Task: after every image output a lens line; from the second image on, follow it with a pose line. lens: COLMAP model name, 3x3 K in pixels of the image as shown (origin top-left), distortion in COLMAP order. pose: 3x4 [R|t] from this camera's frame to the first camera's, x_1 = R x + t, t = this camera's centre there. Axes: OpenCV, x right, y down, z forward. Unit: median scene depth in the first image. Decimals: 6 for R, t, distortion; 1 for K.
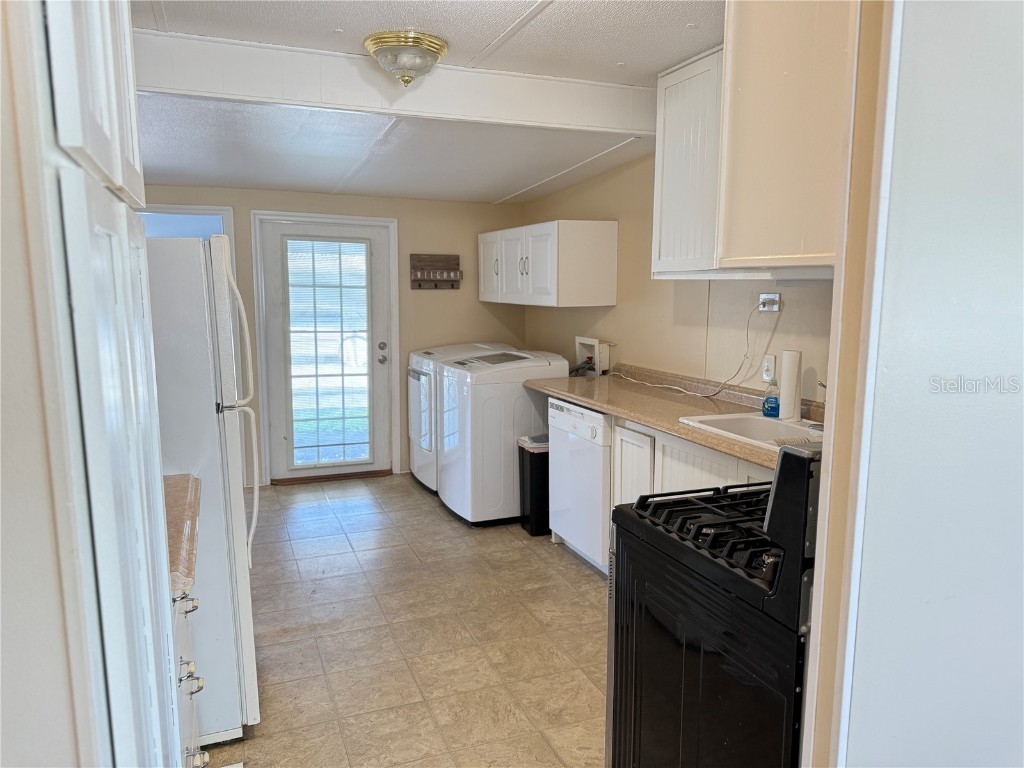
lens RADIAL K [[717.7, 0, 512.0], [0, 717.7, 384.0], [0, 0, 1]] dist [-0.001289, -0.001015]
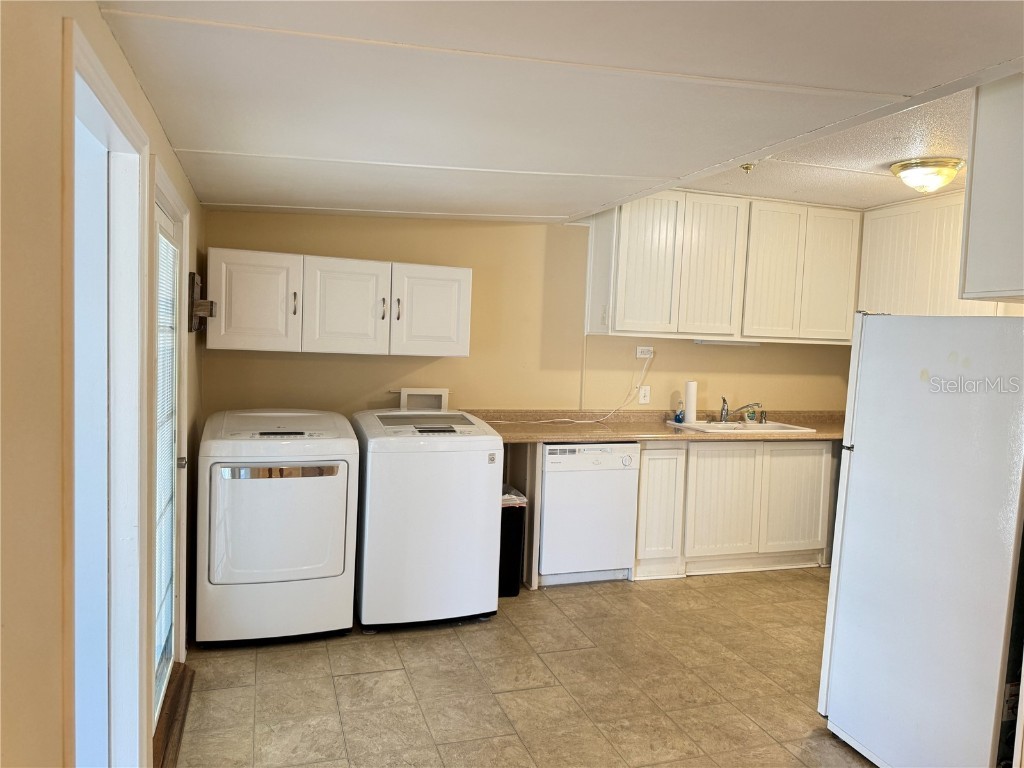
lens RADIAL K [[710.4, 0, 514.3], [0, 710.4, 369.1], [0, 0, 1]] dist [0.001846, 0.000477]
pose [[0.054449, -0.047964, 0.997364, -1.158051], [0.099206, 0.994163, 0.042394, -0.166676], [-0.993576, 0.096636, 0.058889, 1.176910]]
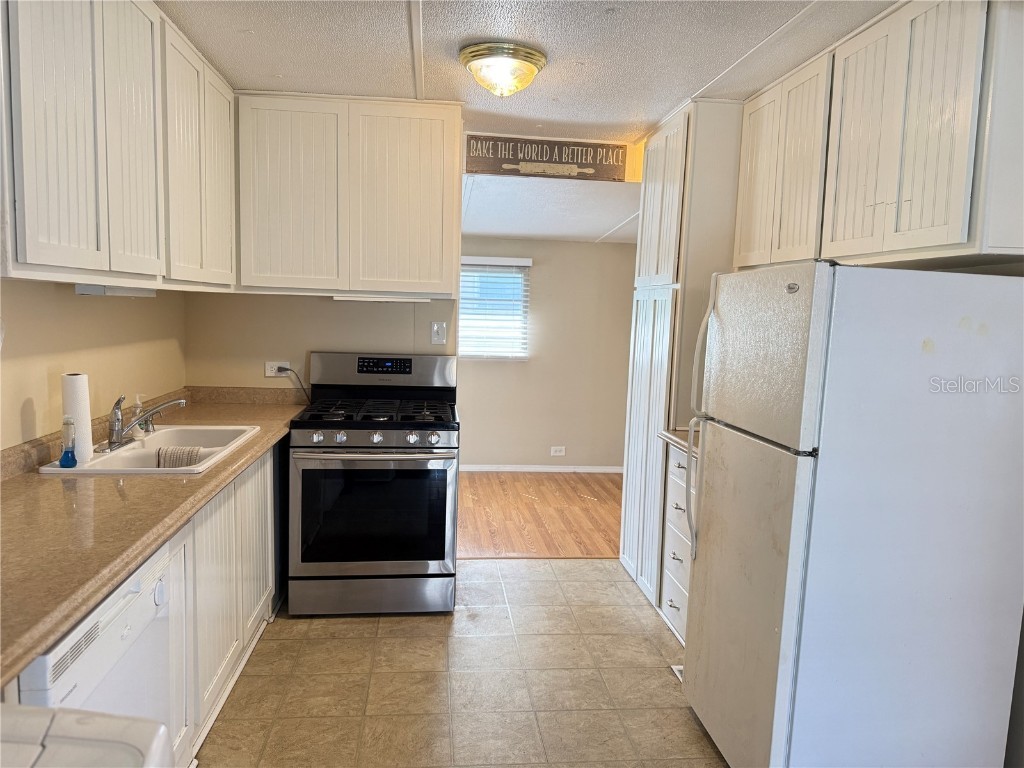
lens RADIAL K [[717.7, 0, 512.0], [0, 717.7, 384.0], [0, 0, 1]] dist [-0.001289, -0.001015]
pose [[-0.962946, -0.059120, 0.263134, -0.258390], [0.004680, 0.971867, 0.235485, -0.198121], [-0.269653, 0.227991, -0.935579, 1.449478]]
